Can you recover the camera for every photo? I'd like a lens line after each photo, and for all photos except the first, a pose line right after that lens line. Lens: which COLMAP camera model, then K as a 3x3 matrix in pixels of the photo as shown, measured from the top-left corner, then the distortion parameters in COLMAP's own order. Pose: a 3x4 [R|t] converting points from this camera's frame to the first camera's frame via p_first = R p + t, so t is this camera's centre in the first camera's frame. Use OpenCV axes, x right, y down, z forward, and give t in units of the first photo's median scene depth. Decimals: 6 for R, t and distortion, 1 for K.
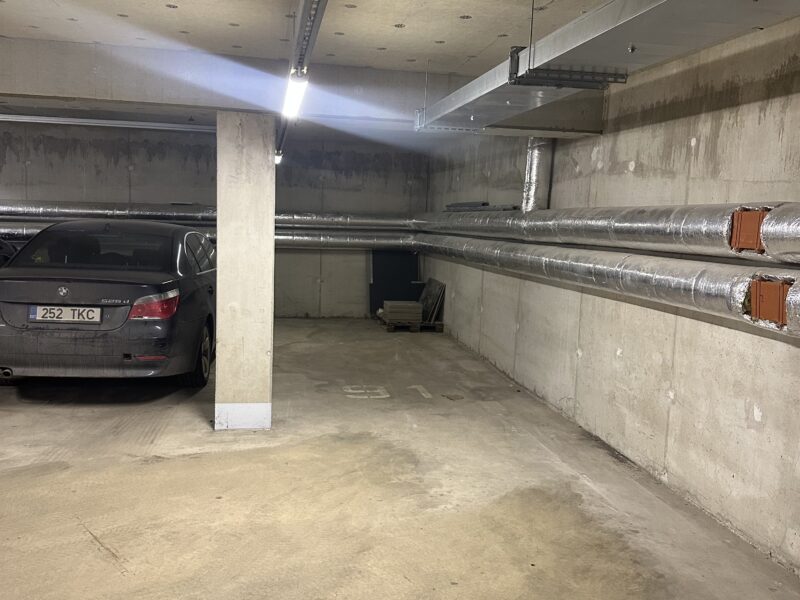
lens RADIAL K [[746.2, 0, 400.0], [0, 746.2, 301.2], [0, 0, 1]] dist [0.087713, -0.176542]
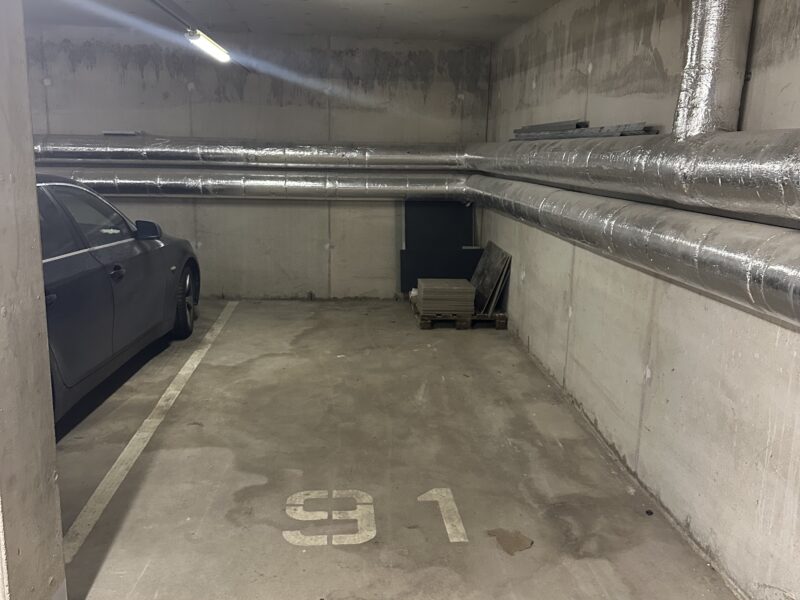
lens RADIAL K [[746.2, 0, 399.3], [0, 746.2, 306.4], [0, 0, 1]] dist [0.087713, -0.176542]
pose [[0.994560, 0.008883, -0.103790, 0.035249], [0.001134, 0.995376, 0.096053, -0.045339], [0.104163, -0.095649, 0.989950, 0.383790]]
